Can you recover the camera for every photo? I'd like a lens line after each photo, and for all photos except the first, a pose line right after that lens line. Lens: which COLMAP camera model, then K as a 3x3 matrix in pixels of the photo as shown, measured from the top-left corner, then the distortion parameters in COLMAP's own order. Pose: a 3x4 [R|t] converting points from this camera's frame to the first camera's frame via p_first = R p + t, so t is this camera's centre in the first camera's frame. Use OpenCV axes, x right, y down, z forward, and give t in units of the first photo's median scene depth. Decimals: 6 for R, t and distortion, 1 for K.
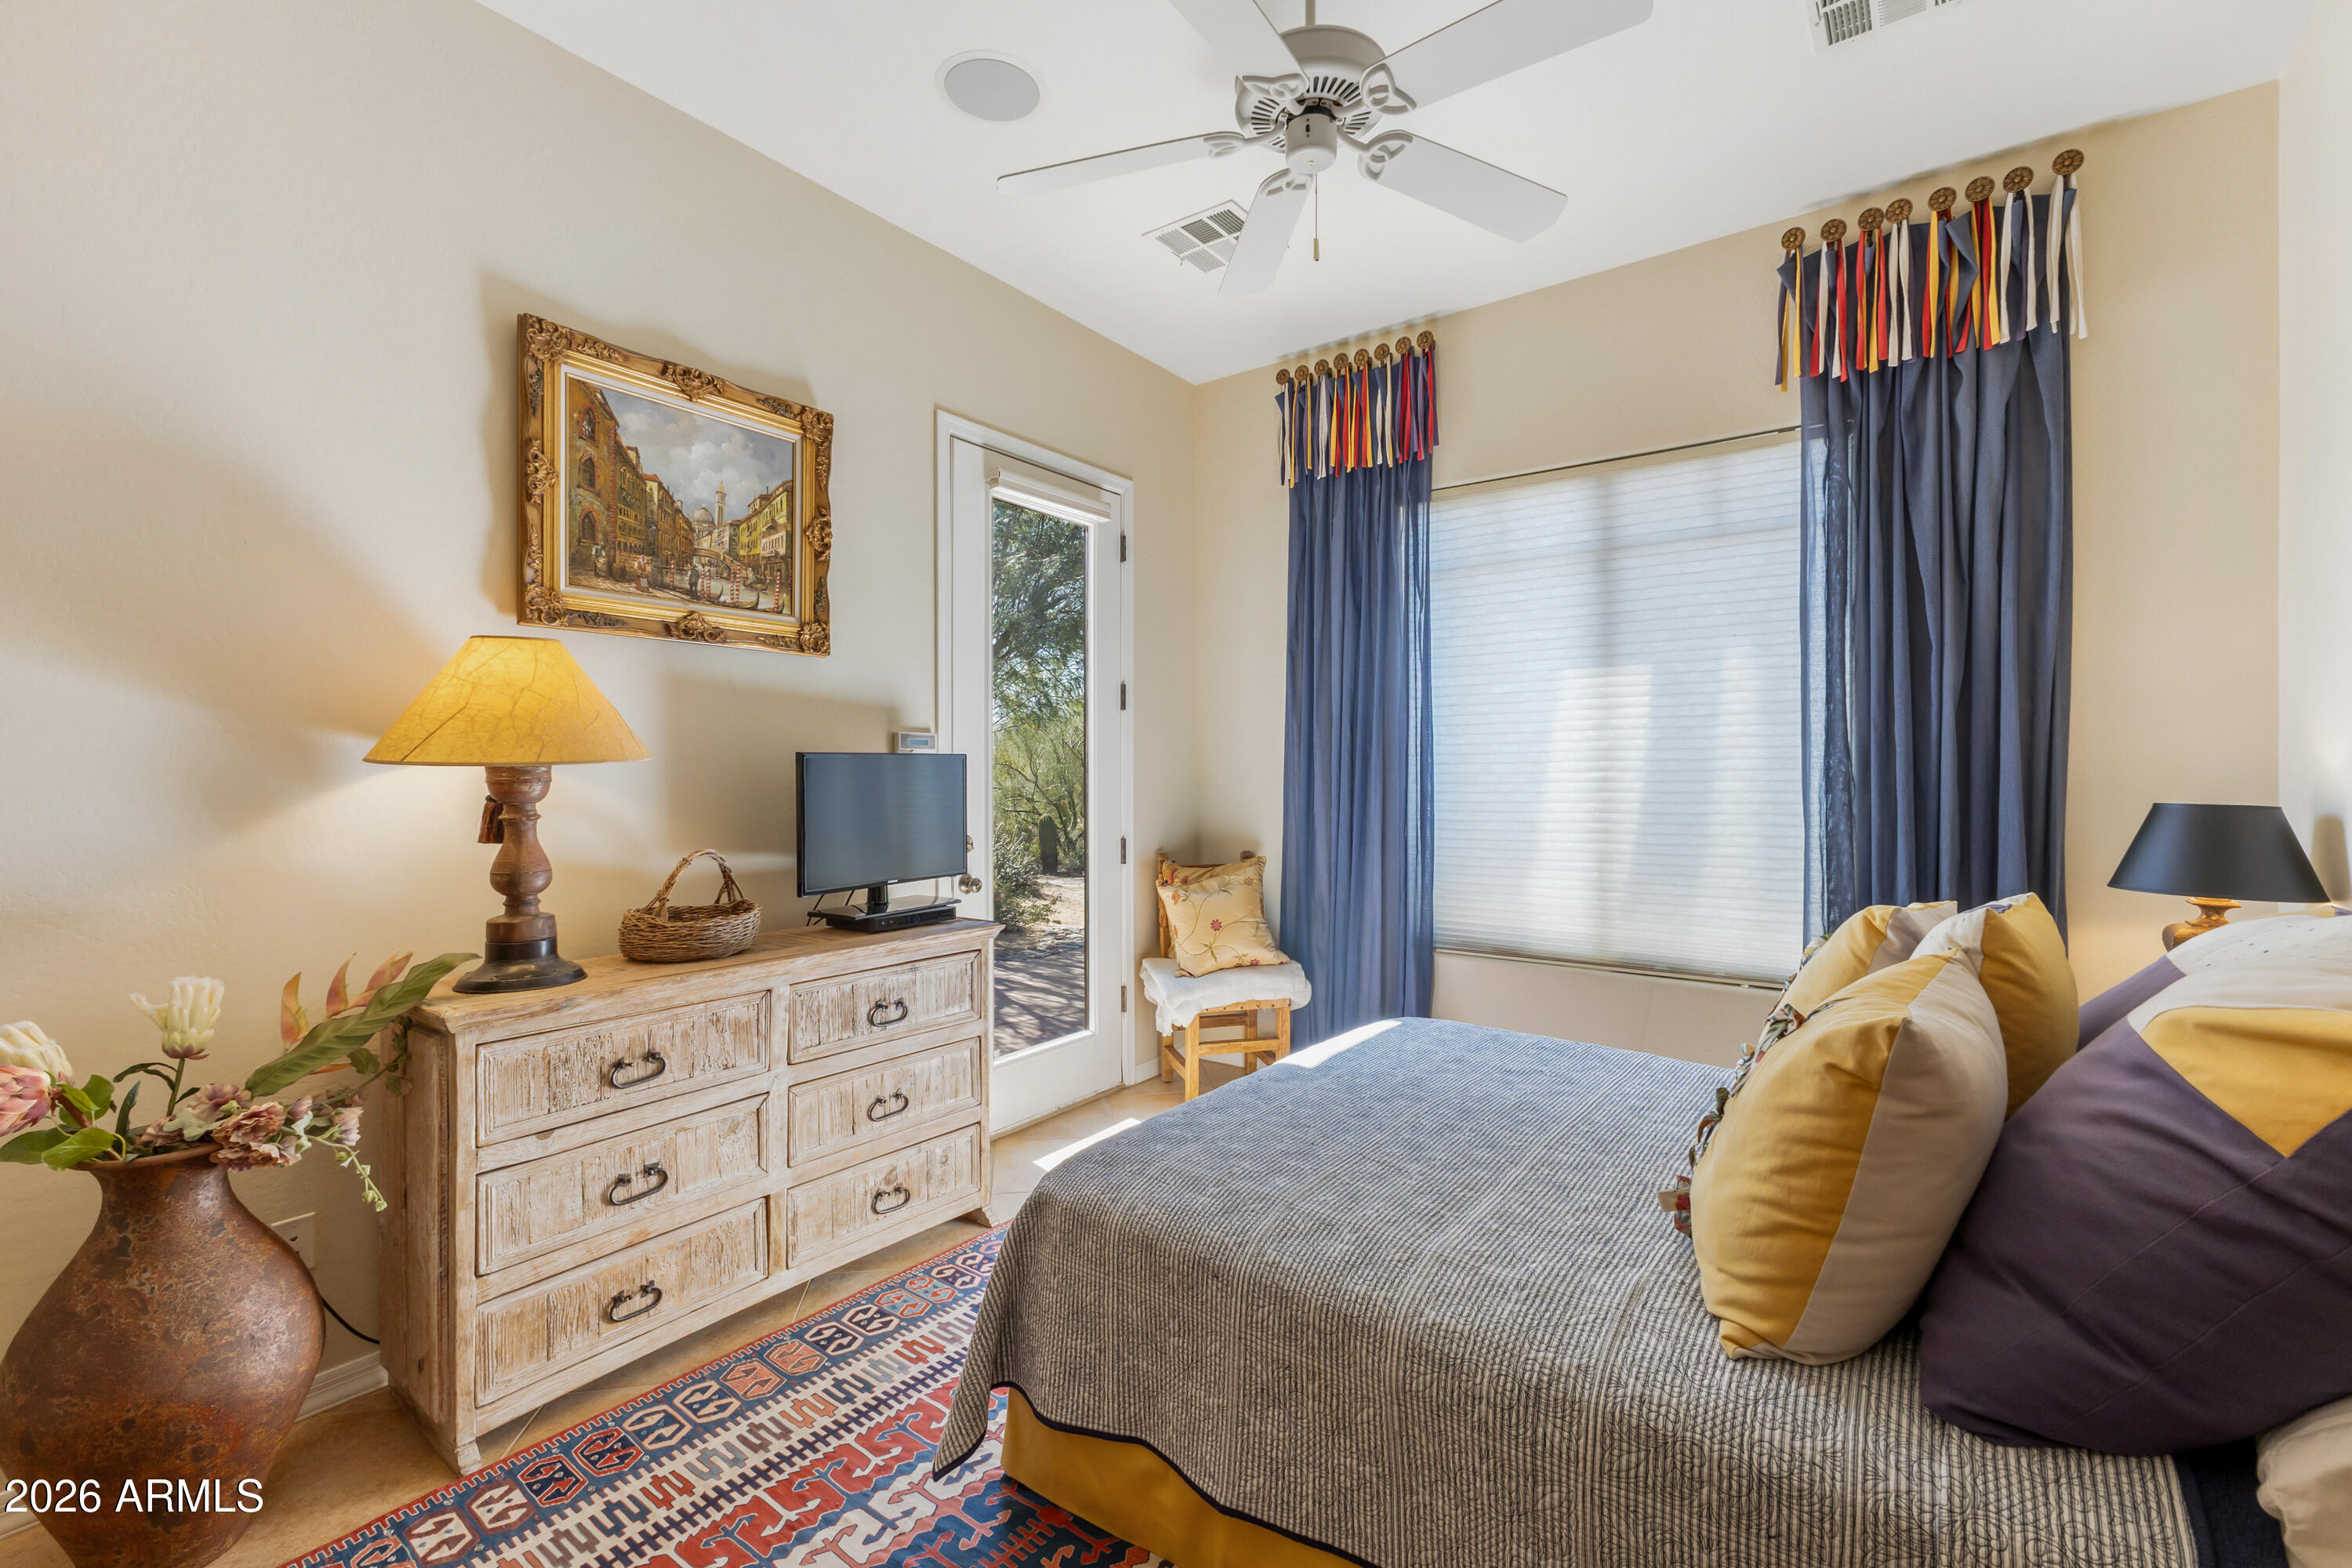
lens RADIAL K [[1013.4, 0, 1178.2], [0, 1013.4, 773.9], [0, 0, 1]] dist [0.000573, 0.000025]
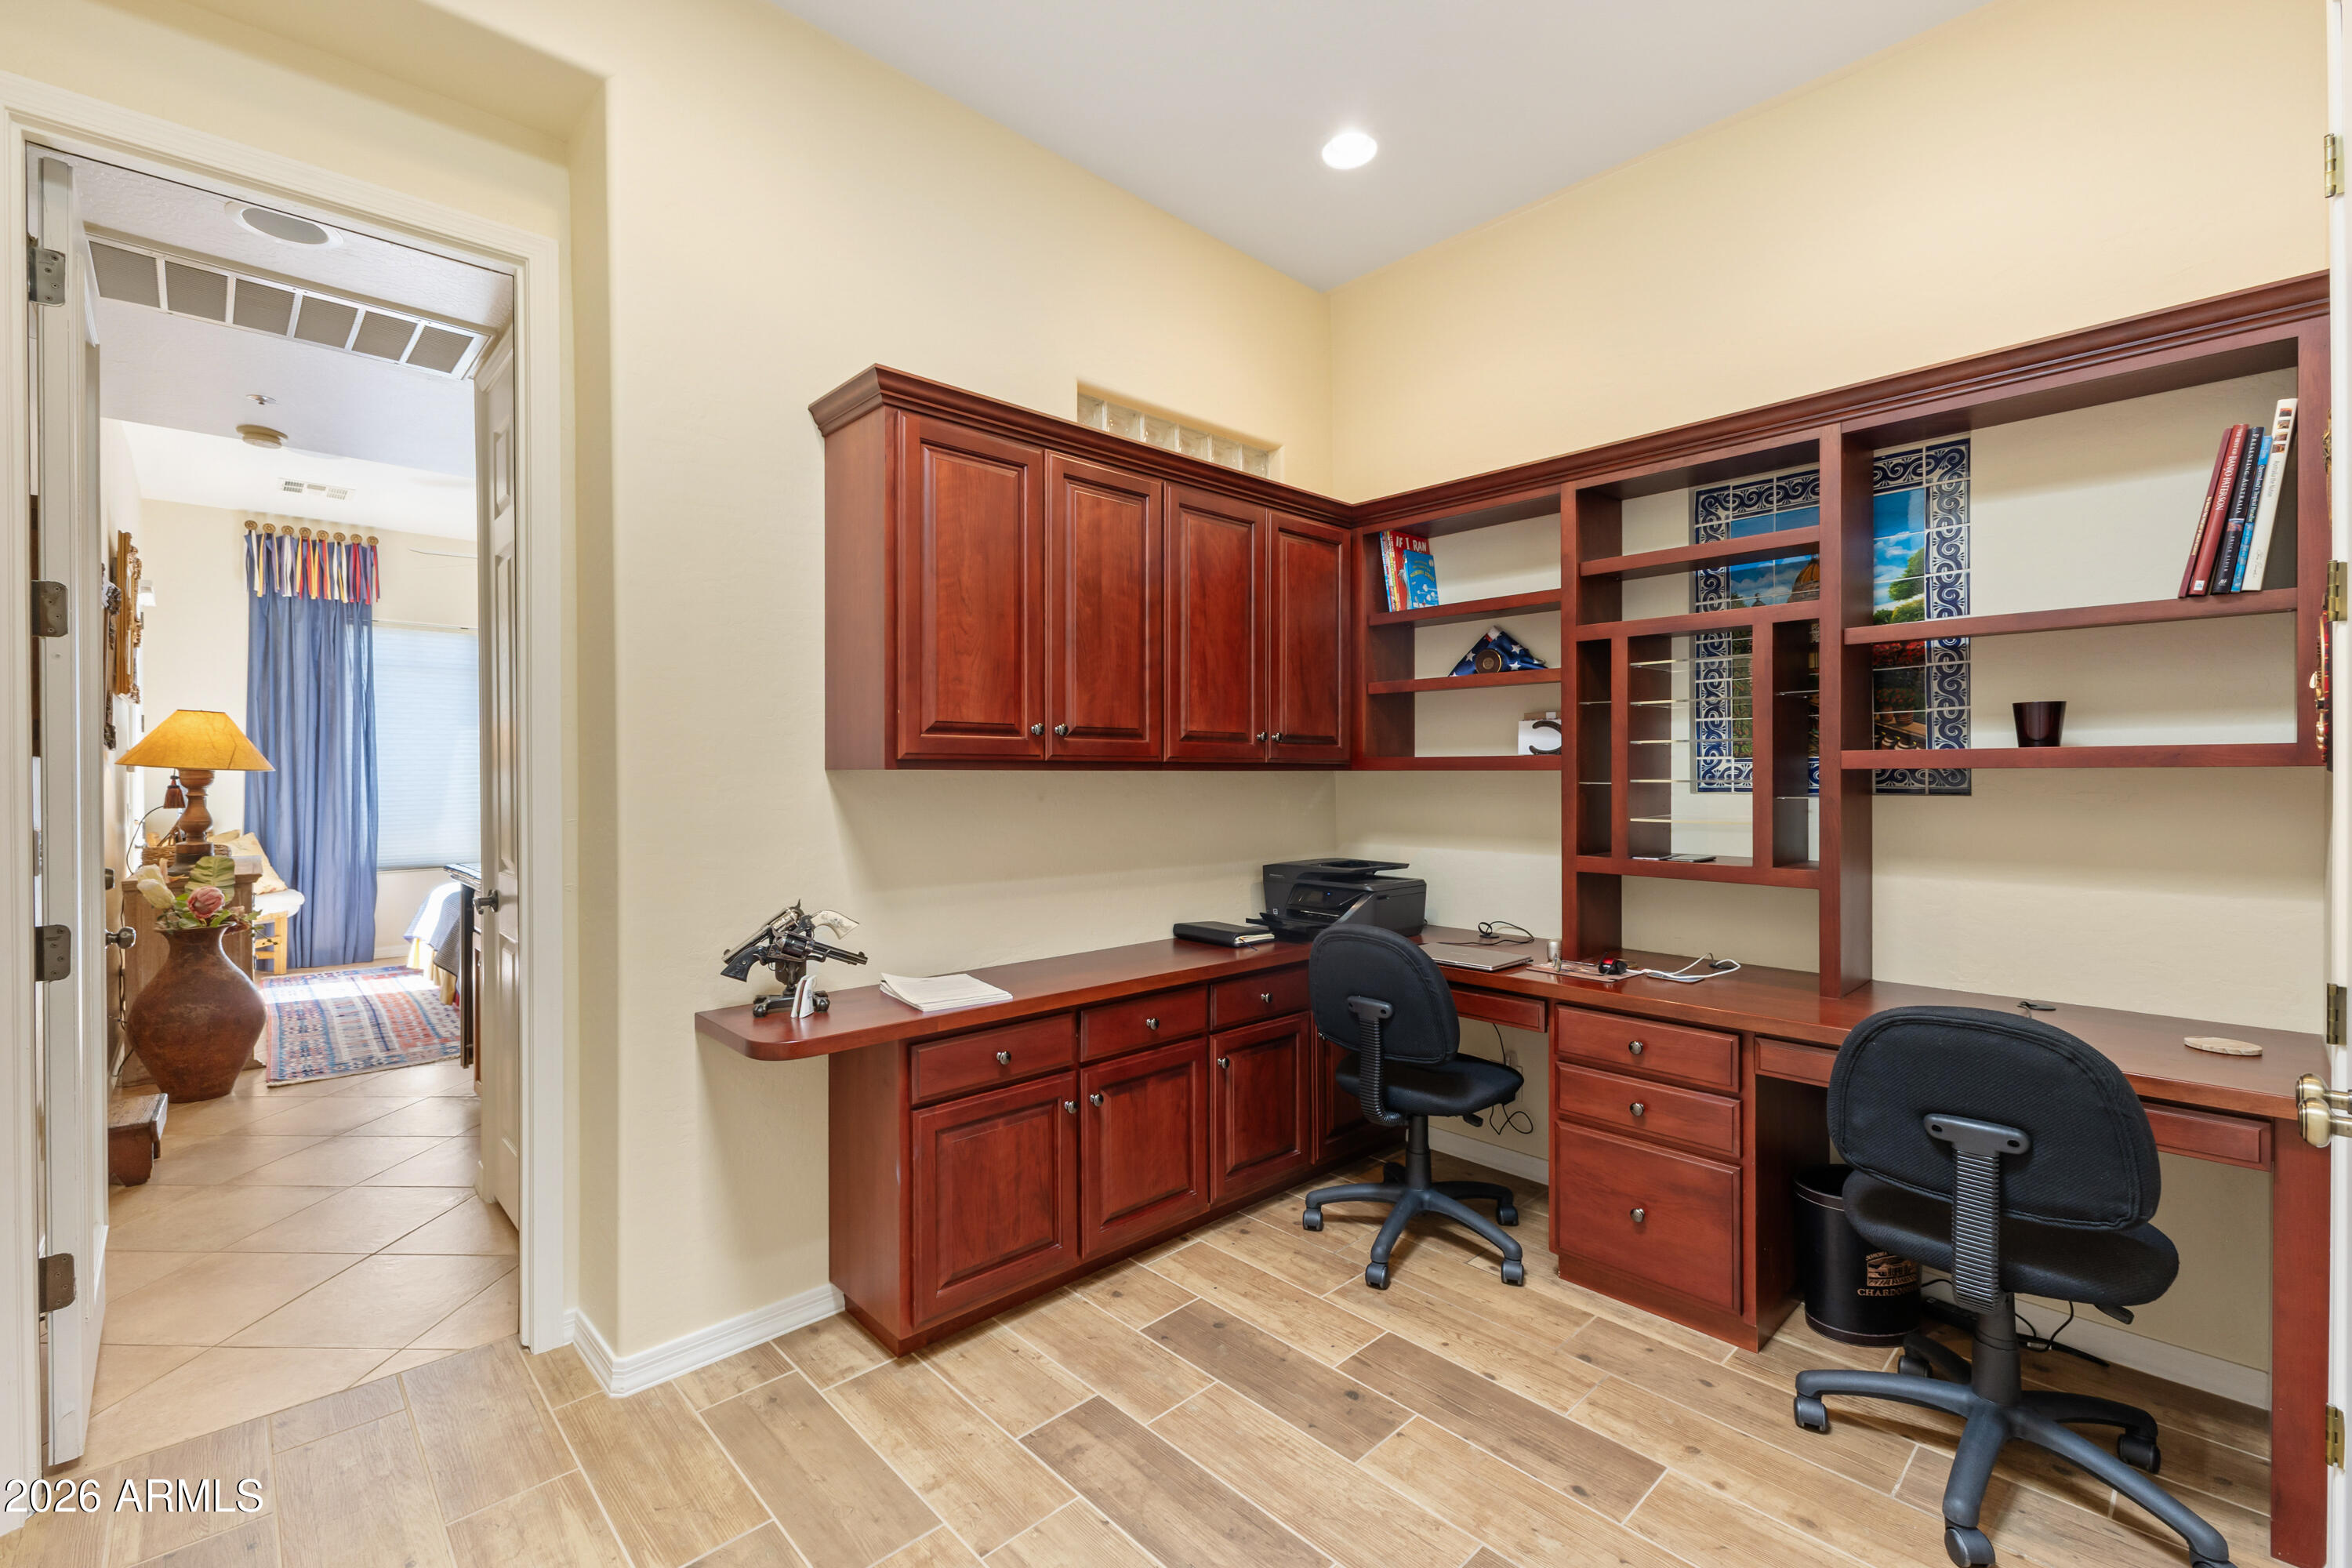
lens RADIAL K [[1013.4, 0, 1179.5], [0, 1013.4, 776.0], [0, 0, 1]] dist [0.000573, 0.000025]
pose [[0.158937, -0.005924, 0.987271, -1.873976], [0.010722, 0.999933, 0.004273, 0.013185], [-0.987231, 0.009906, 0.158990, -1.034174]]
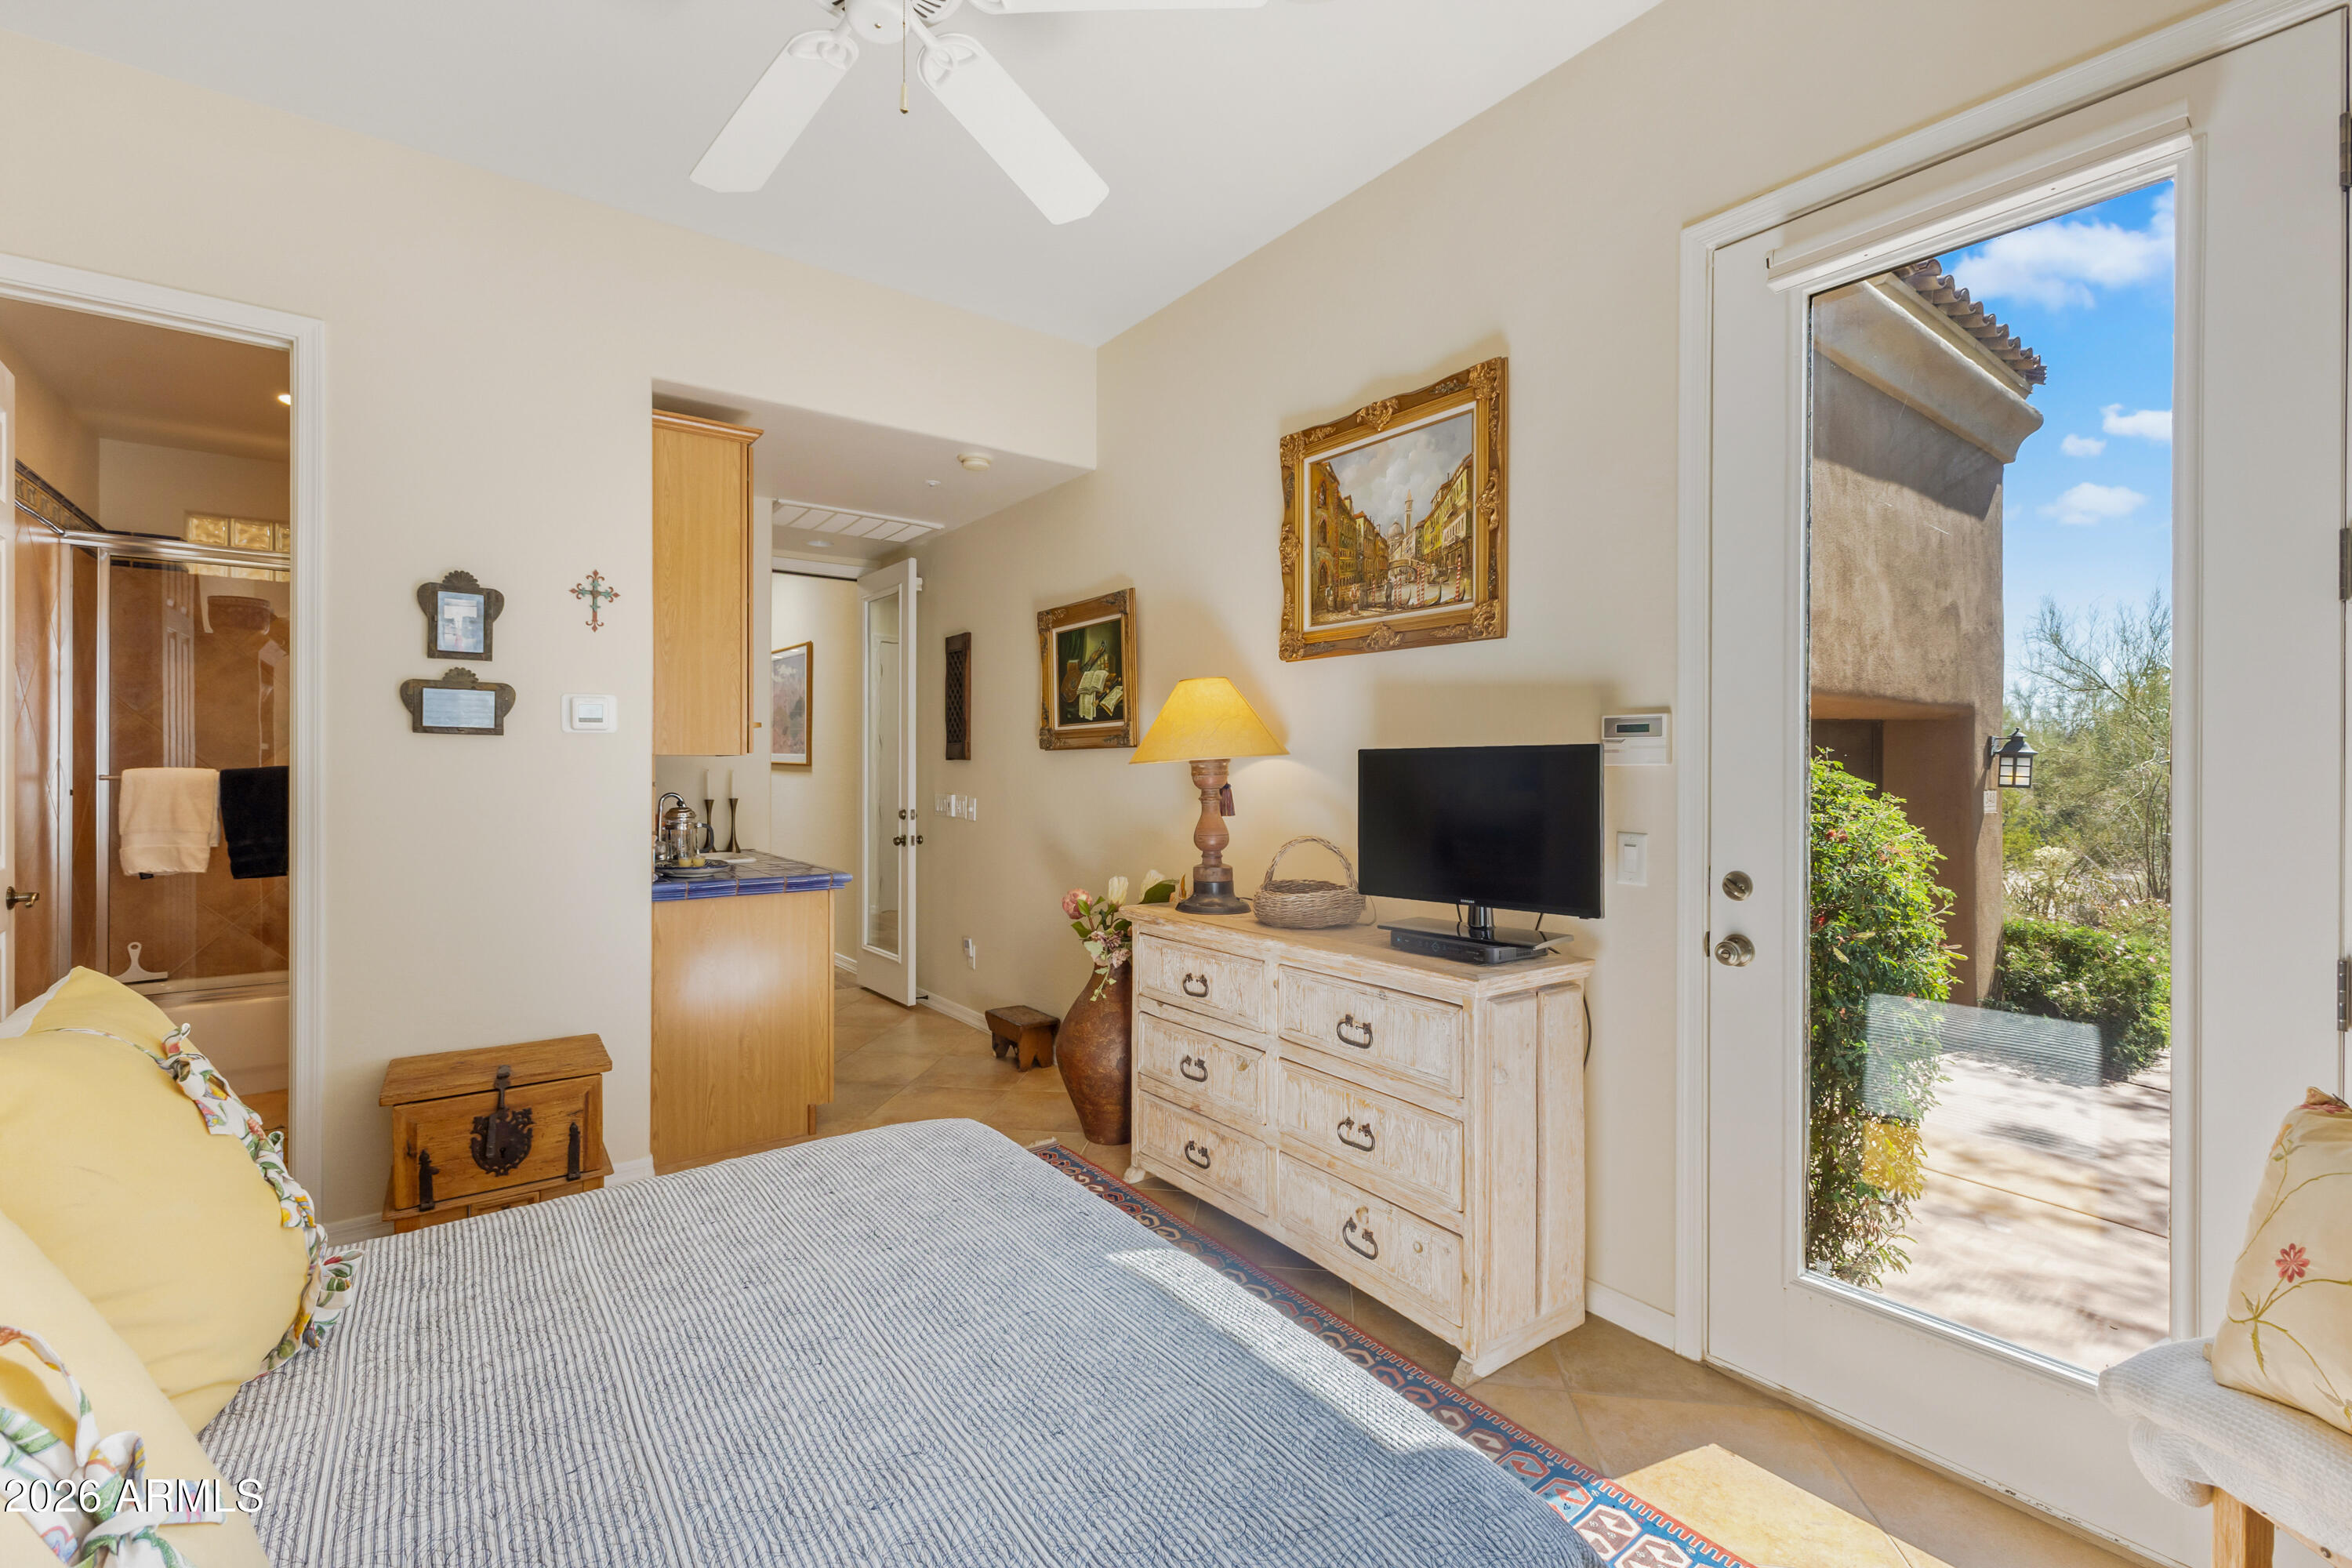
lens RADIAL K [[1013.4, 0, 1174.2], [0, 1013.4, 773.4], [0, 0, 1]] dist [0.000573, 0.000025]
pose [[-0.283838, 0.003832, -0.958865, 0.628092], [-0.005705, 0.999968, 0.005685, -0.002152], [0.958855, 0.007084, -0.283807, 1.084991]]
